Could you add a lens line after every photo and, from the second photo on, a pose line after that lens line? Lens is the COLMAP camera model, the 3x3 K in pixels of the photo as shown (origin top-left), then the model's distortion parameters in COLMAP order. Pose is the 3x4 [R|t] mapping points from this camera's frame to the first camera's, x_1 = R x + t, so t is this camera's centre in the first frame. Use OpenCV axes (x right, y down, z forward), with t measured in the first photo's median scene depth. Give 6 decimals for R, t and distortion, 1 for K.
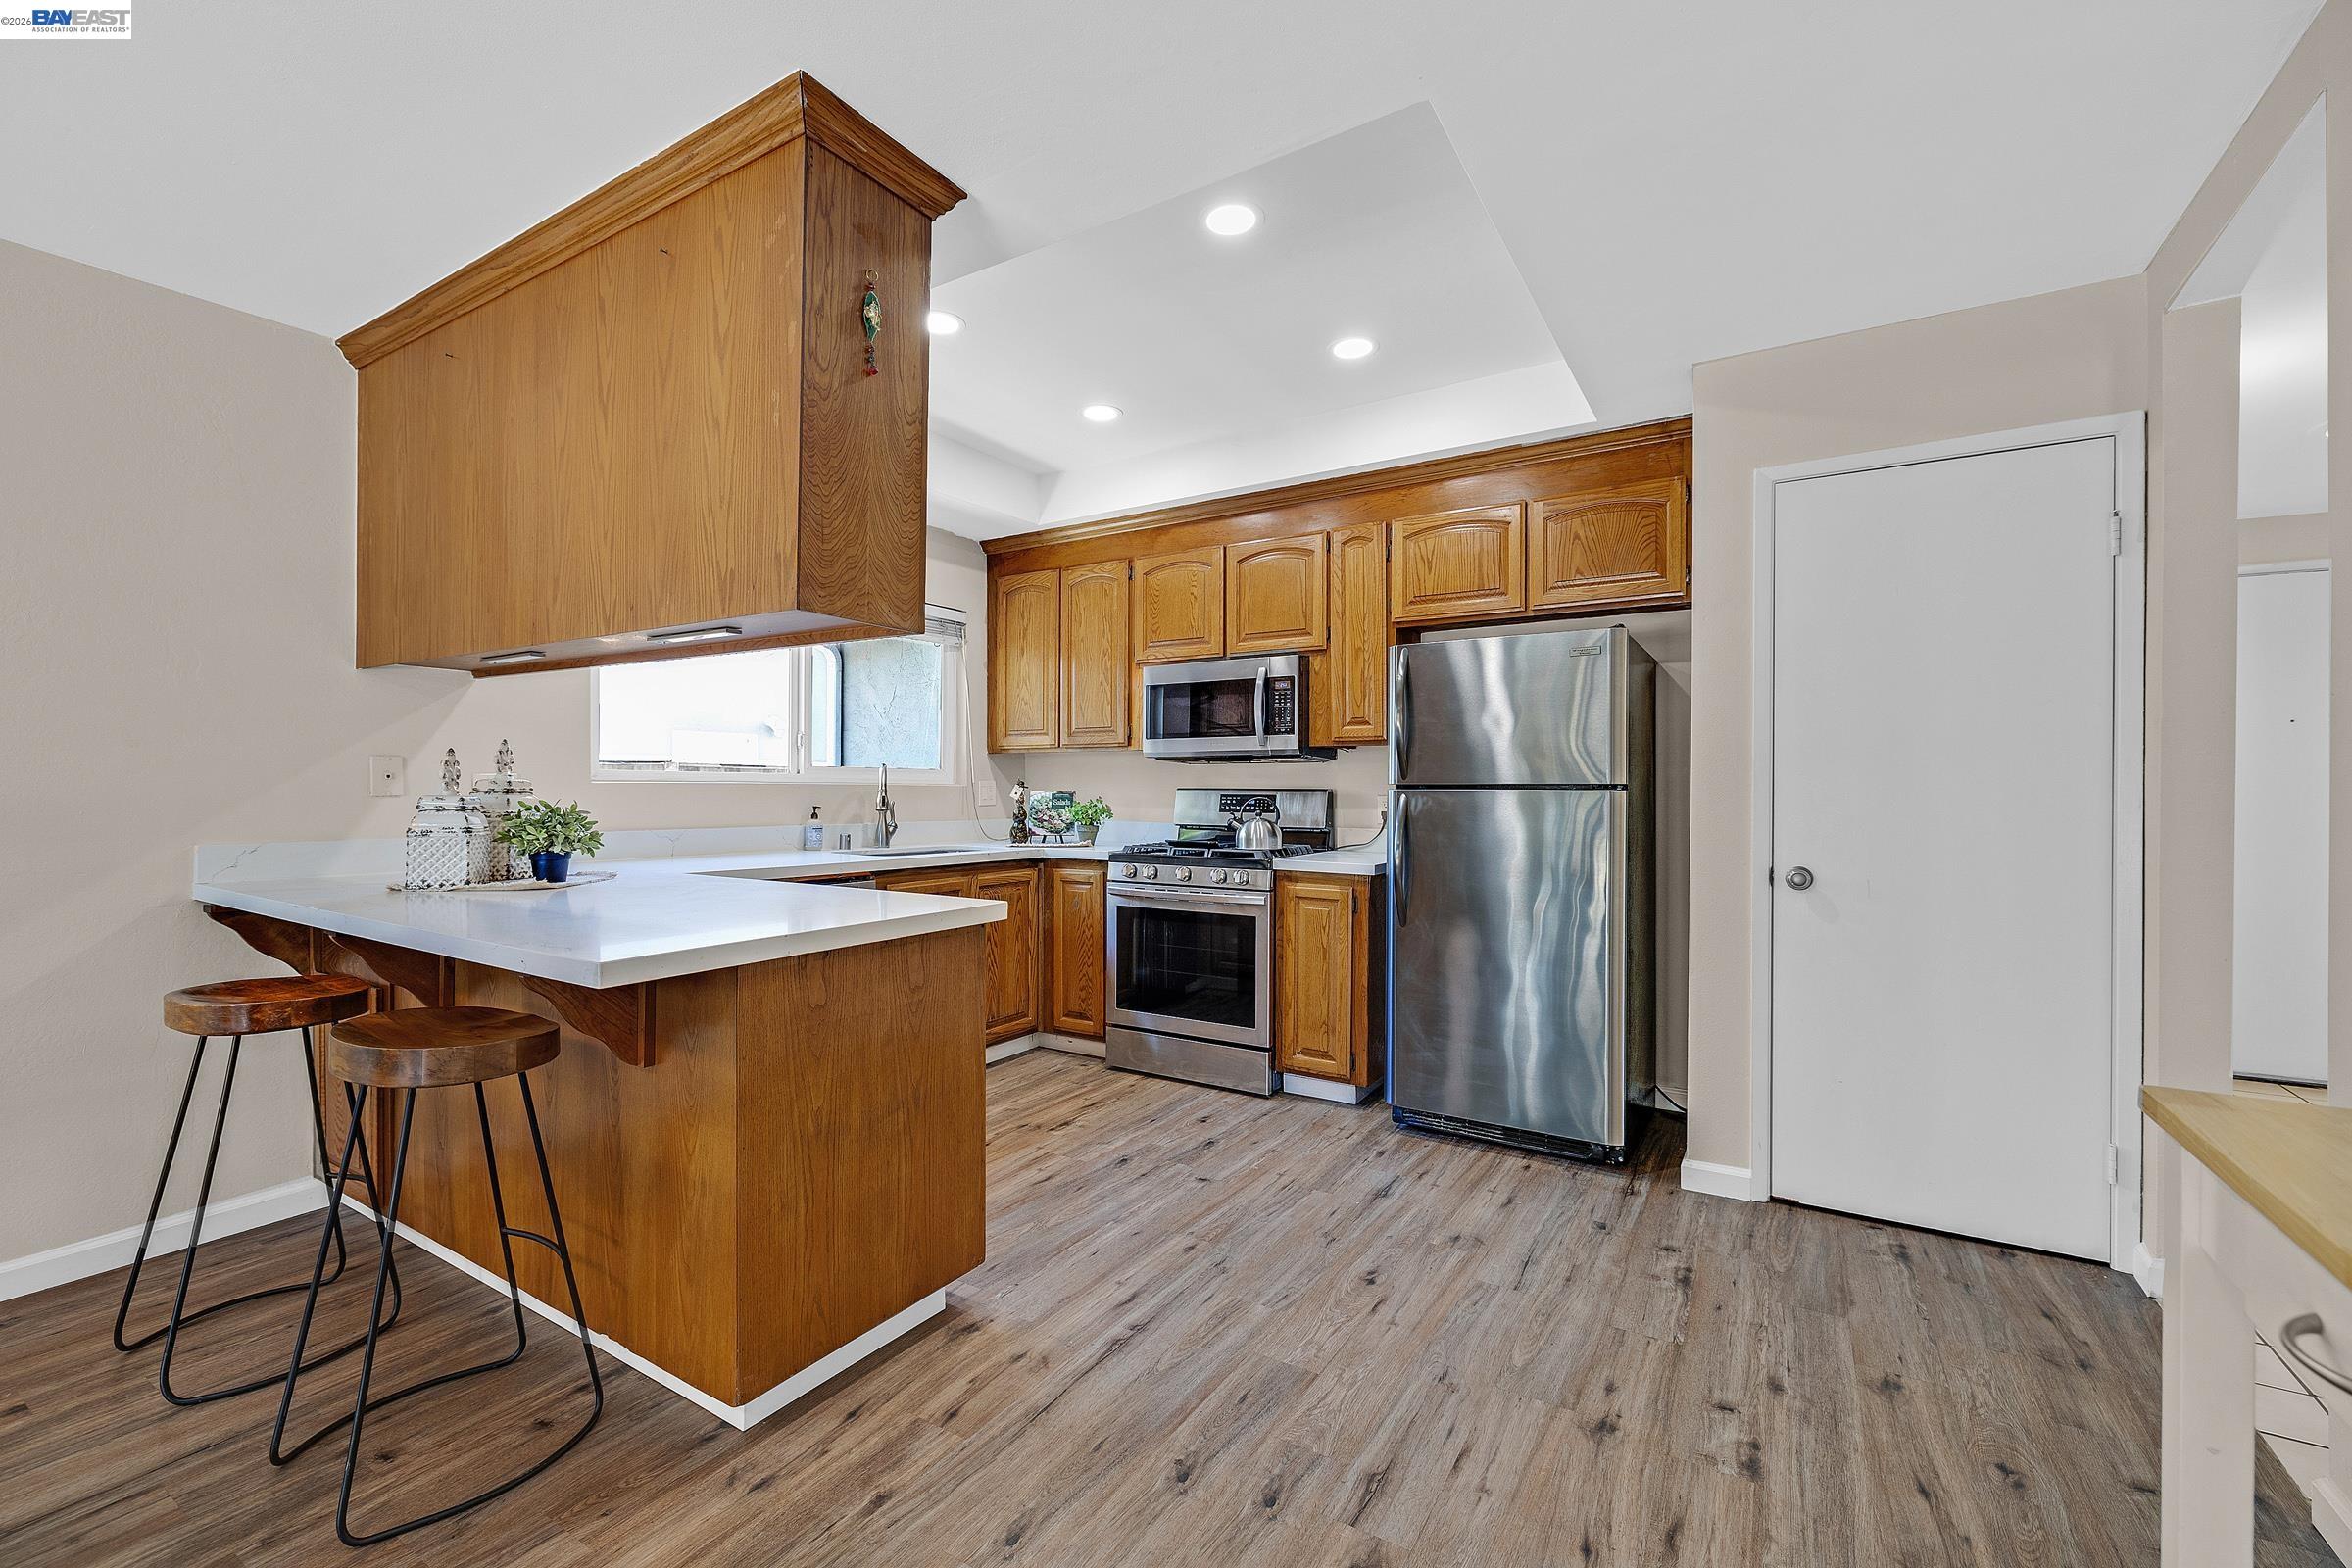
lens RADIAL K [[984.9, 0, 1175.9], [0, 984.9, 787.4], [0, 0, 1]] dist [-0.000717, -0.000092]
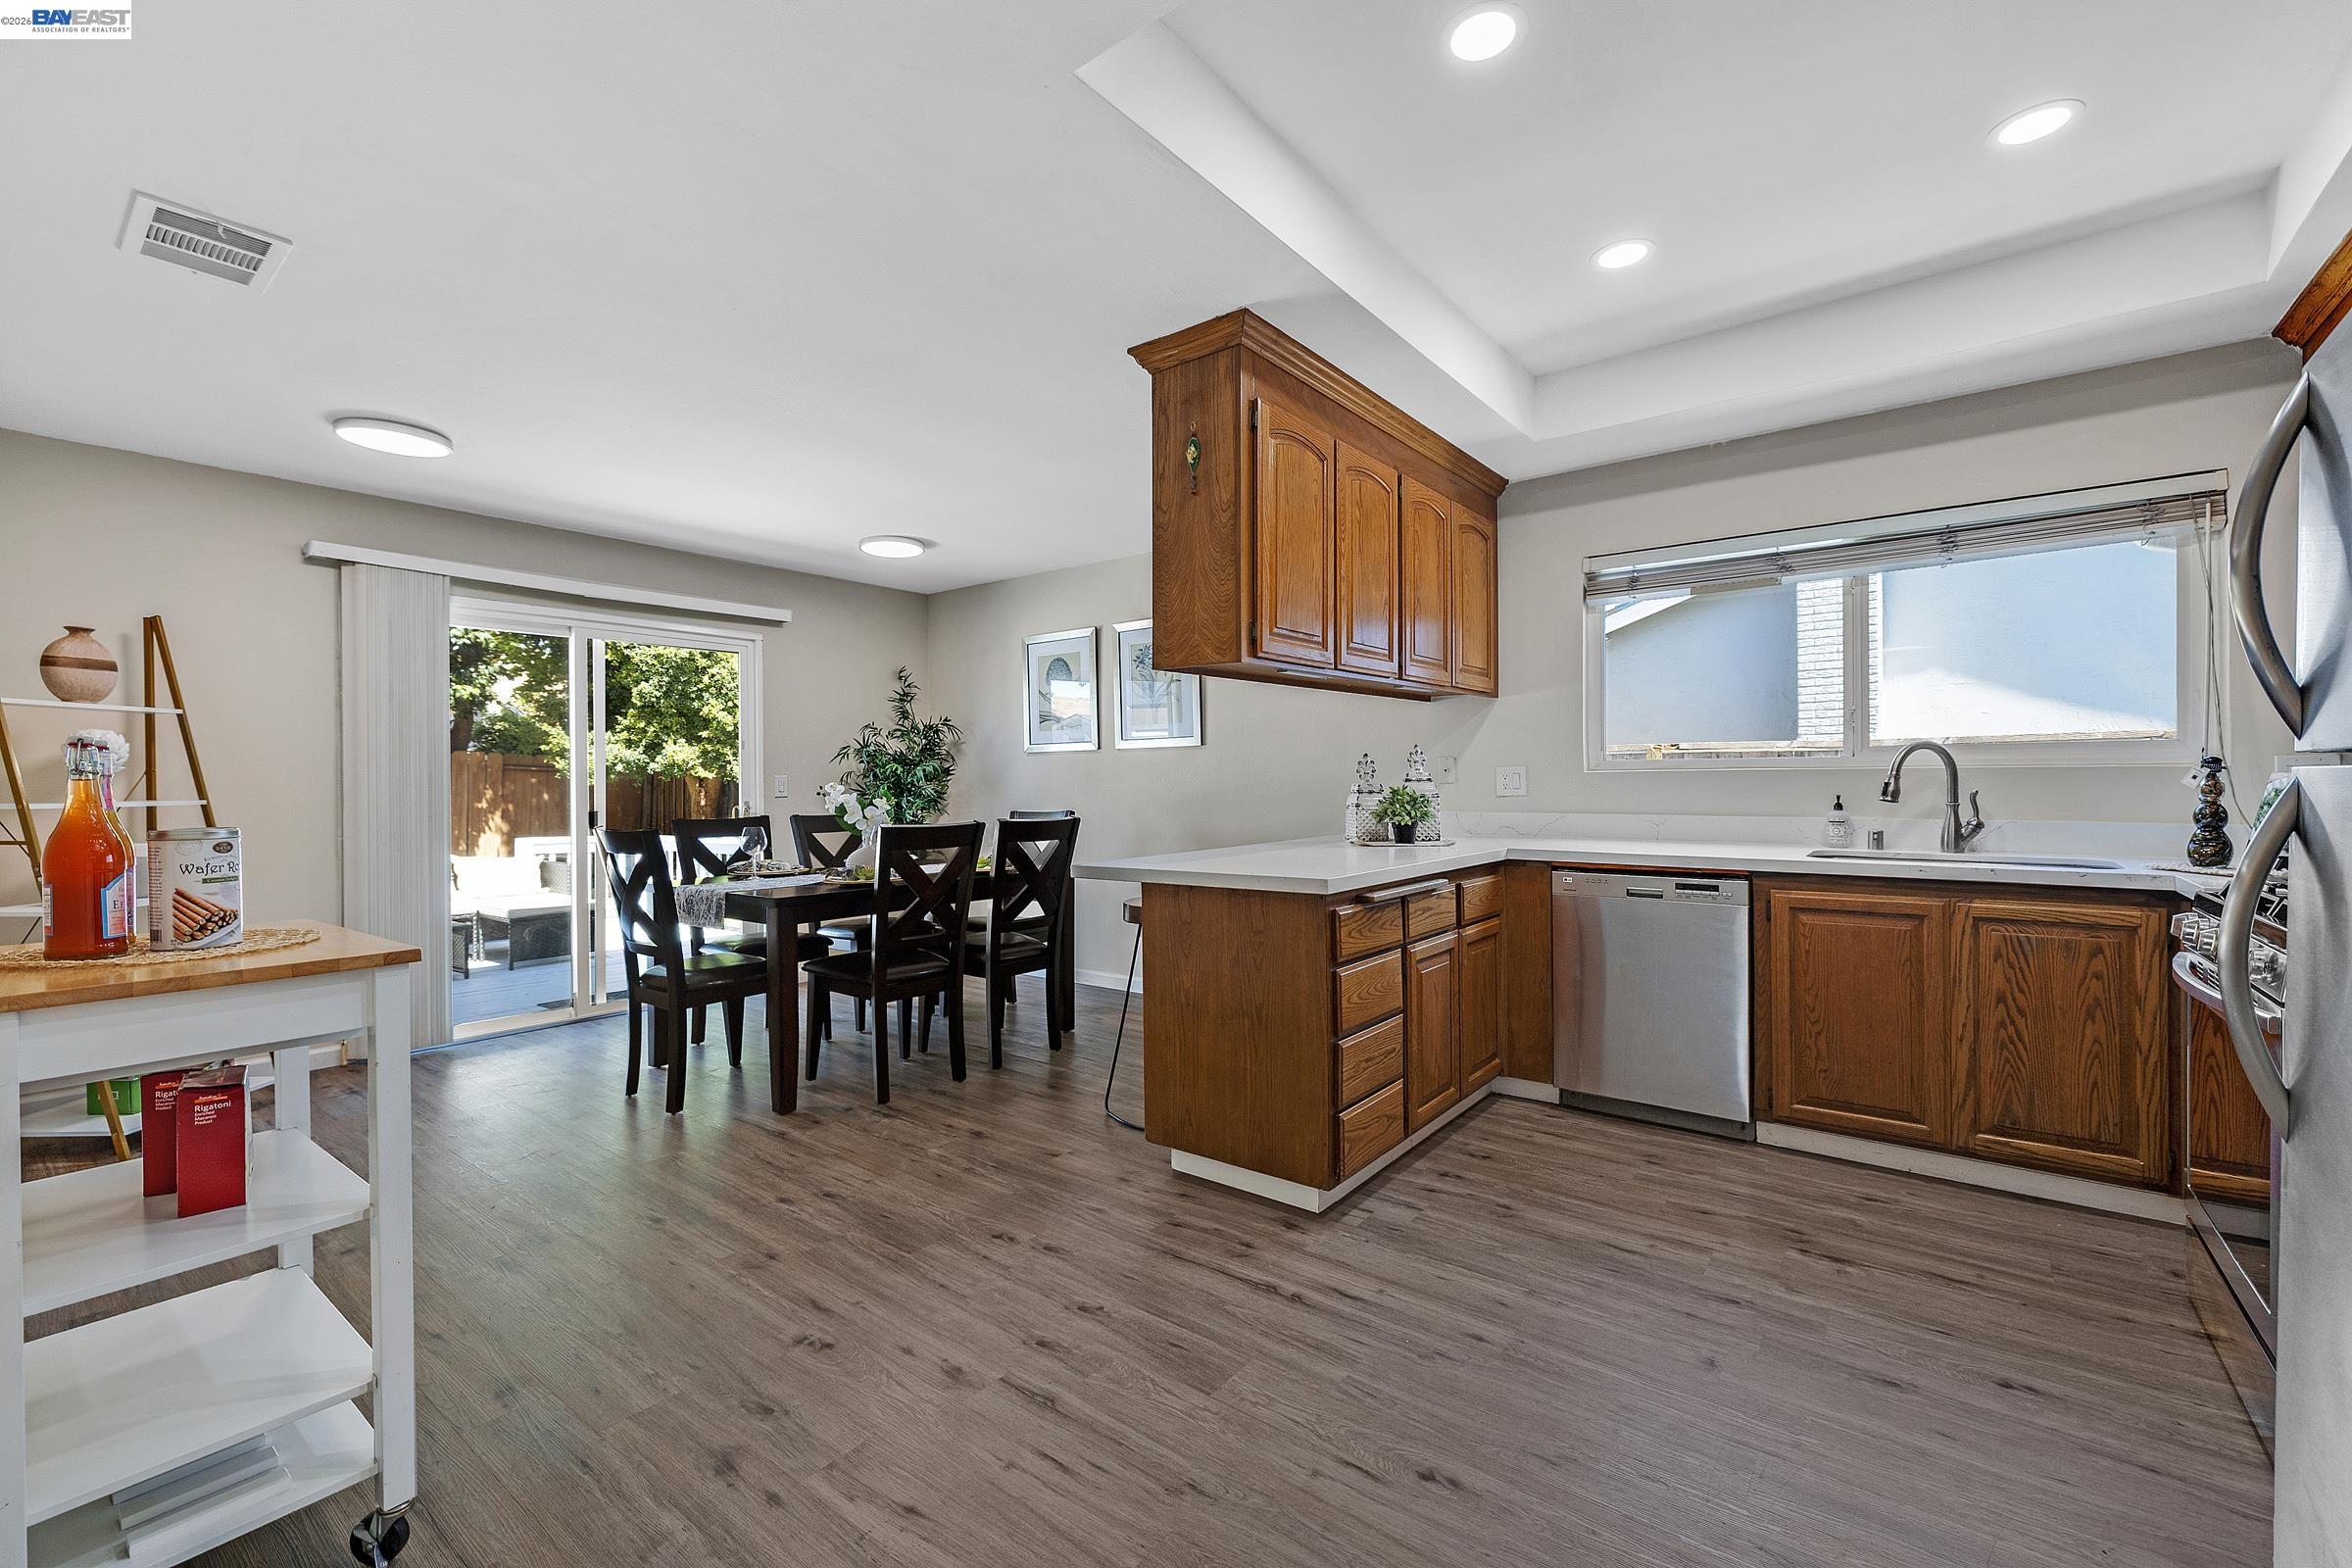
lens RADIAL K [[984.9, 0, 1157.1], [0, 984.9, 775.2], [0, 0, 1]] dist [-0.000717, -0.000092]
pose [[-0.115136, -0.005630, -0.993334, 0.978691], [0.010532, 0.999921, -0.006888, 0.004292], [0.993294, -0.011255, -0.115068, 0.951186]]
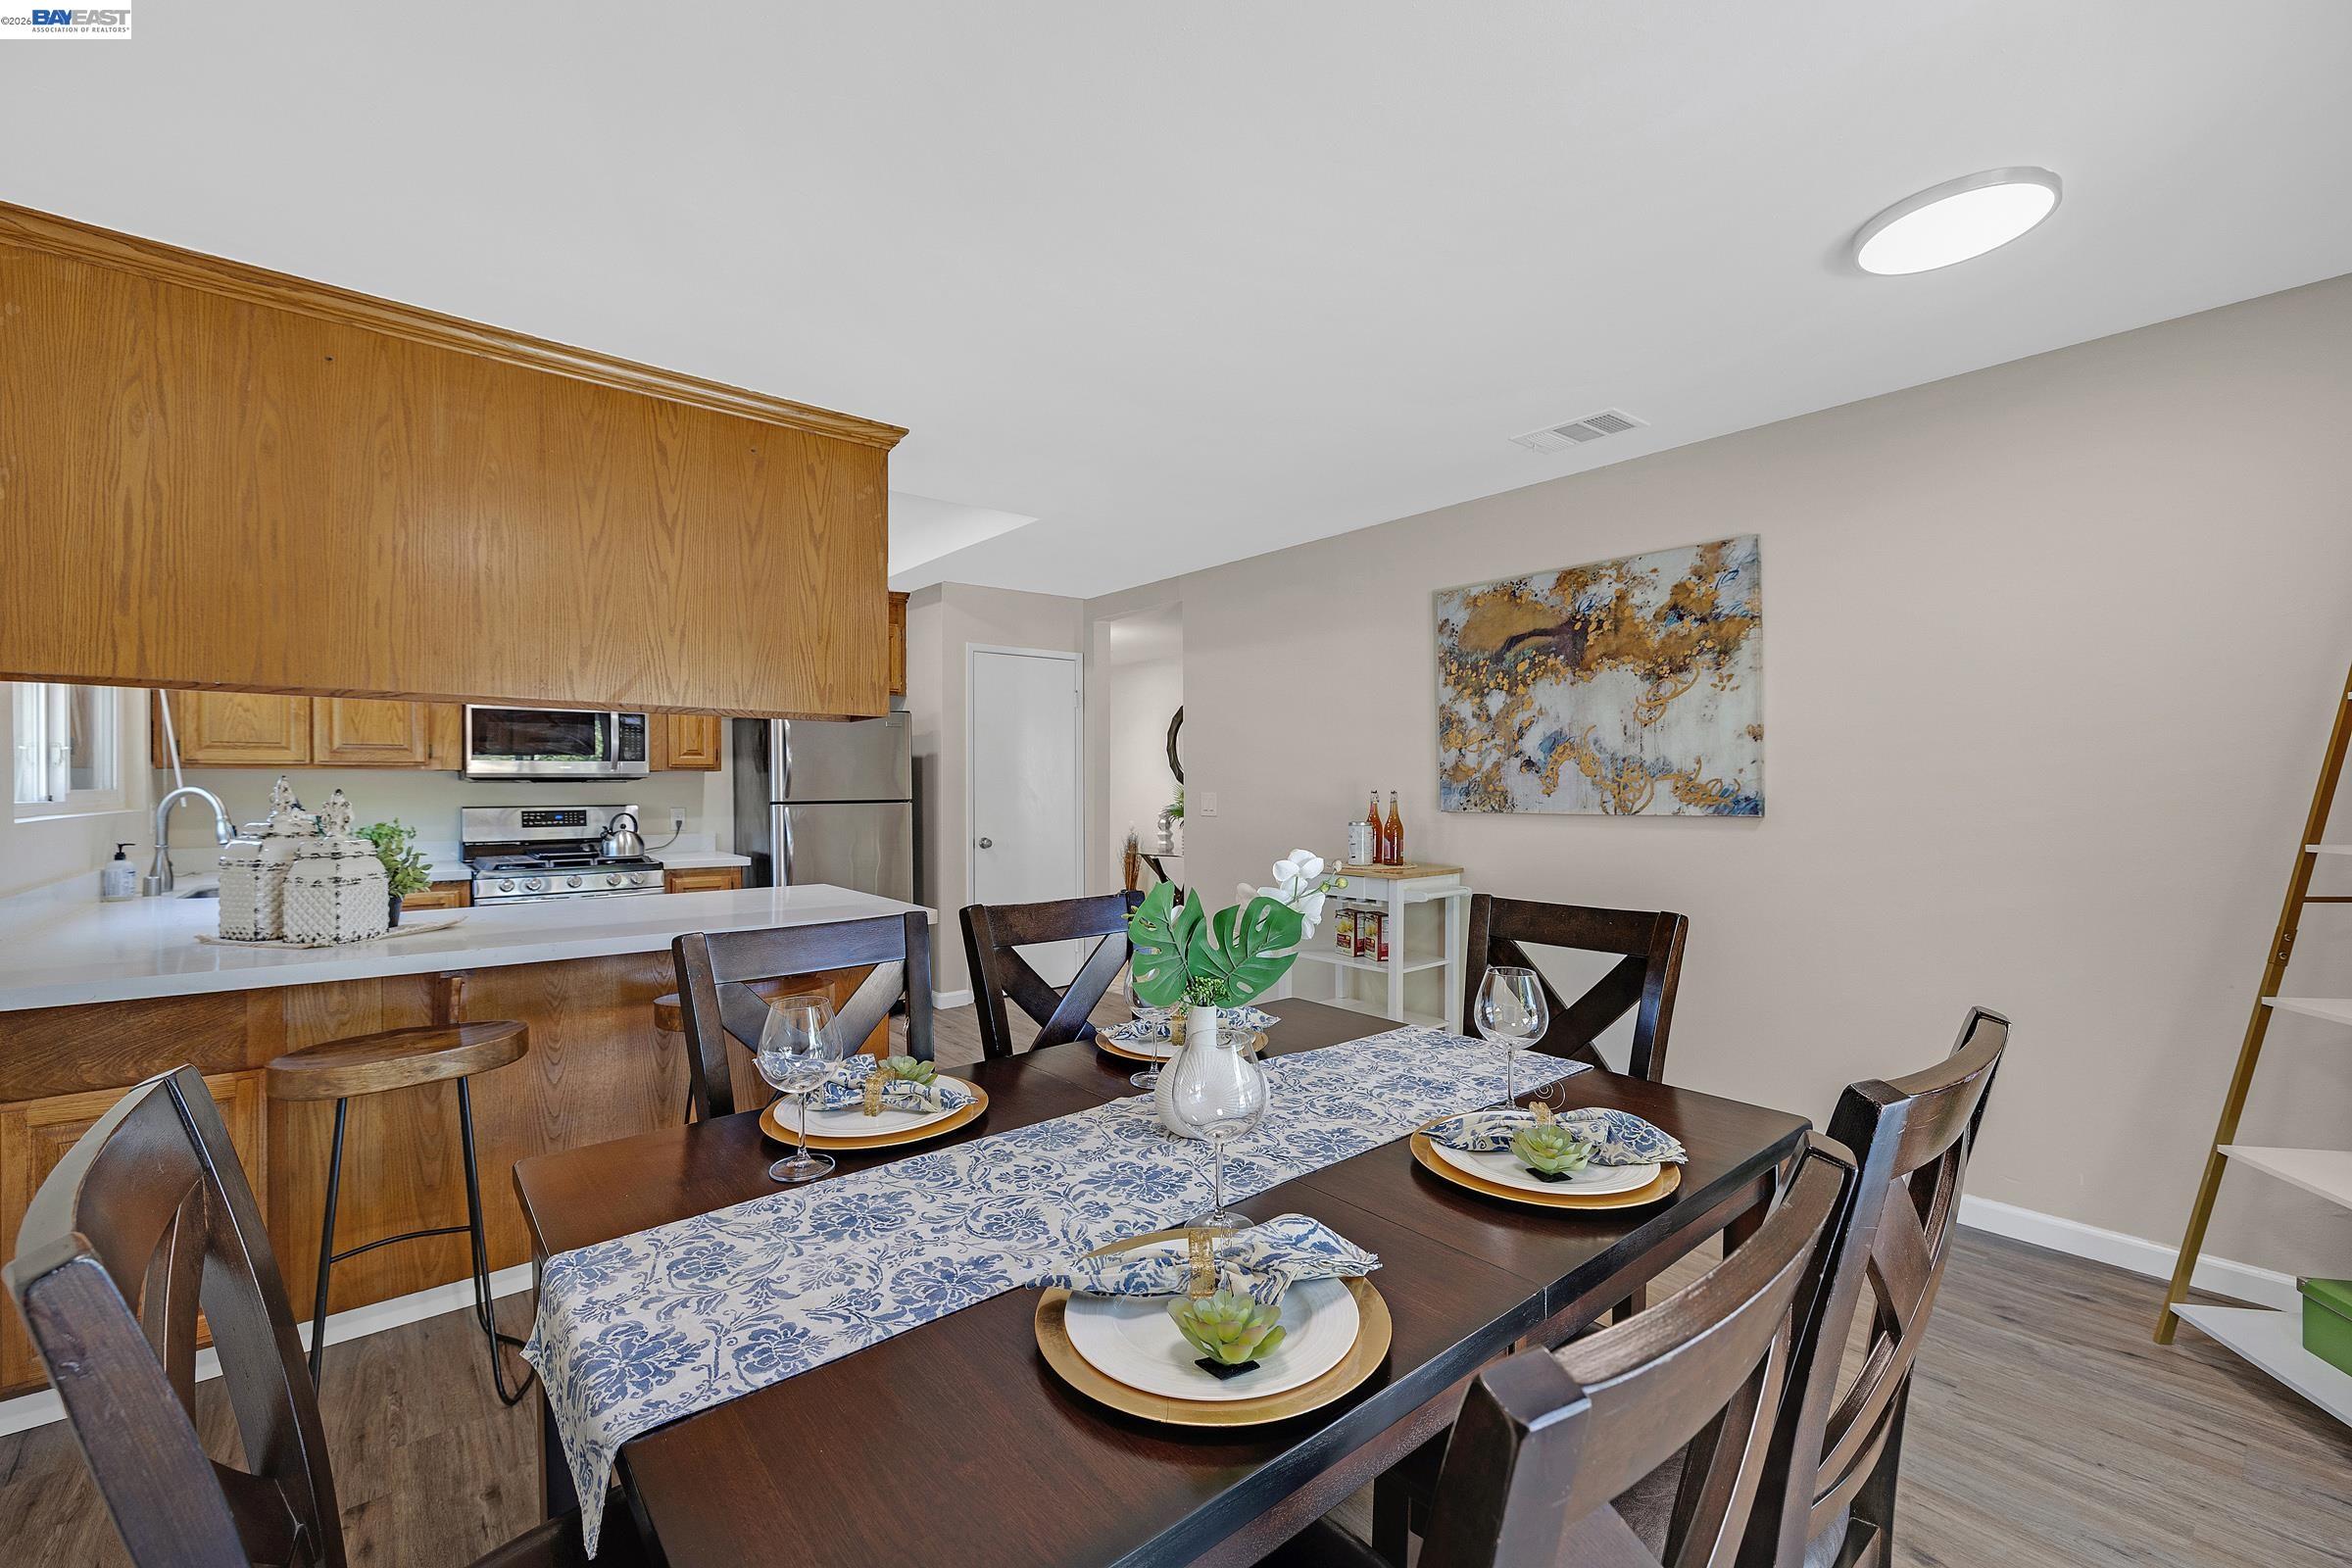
lens RADIAL K [[984.9, 0, 1175.5], [0, 984.9, 787.2], [0, 0, 1]] dist [-0.000717, -0.000092]
pose [[0.304734, -0.007975, 0.952404, -1.532682], [0.002252, 0.999968, 0.007652, -0.051891], [-0.952435, -0.000187, 0.304742, -0.032408]]
